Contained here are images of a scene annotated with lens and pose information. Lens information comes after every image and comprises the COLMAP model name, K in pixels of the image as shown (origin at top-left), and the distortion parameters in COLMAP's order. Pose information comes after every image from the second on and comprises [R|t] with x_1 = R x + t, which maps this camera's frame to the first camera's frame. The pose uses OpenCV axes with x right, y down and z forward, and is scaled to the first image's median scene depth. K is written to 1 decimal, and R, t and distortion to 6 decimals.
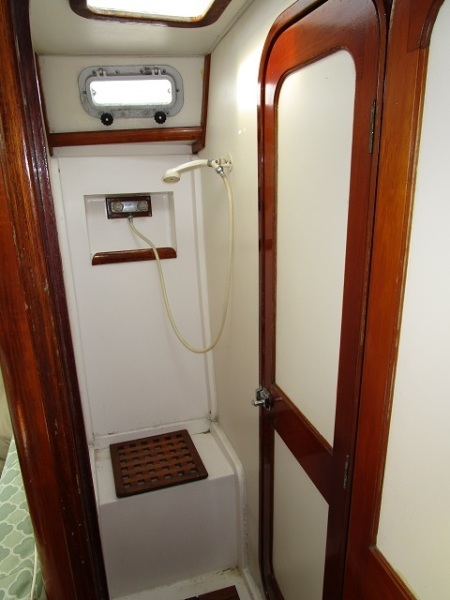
lens RADIAL K [[433.3, 0, 225.0], [0, 433.3, 300.0], [0, 0, 1]] dist [-0.024559, 0.002848]
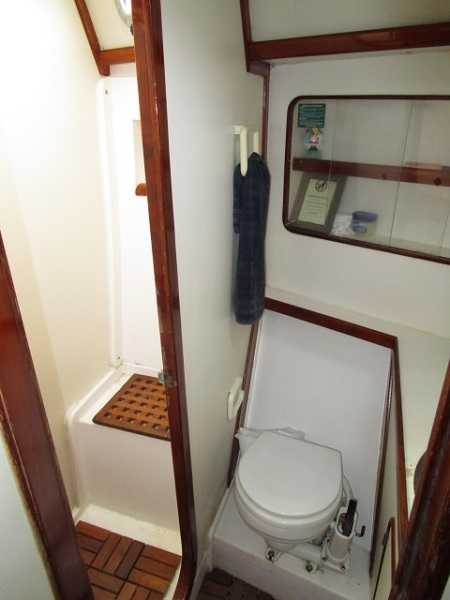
lens RADIAL K [[433.3, 0, 225.0], [0, 433.3, 300.0], [0, 0, 1]] dist [-0.024559, 0.002848]
pose [[0.806859, 0.261519, -0.529705, 0.446468], [-0.170940, 0.961671, 0.214403, -0.099976], [0.565472, -0.082445, 0.820636, 0.313527]]
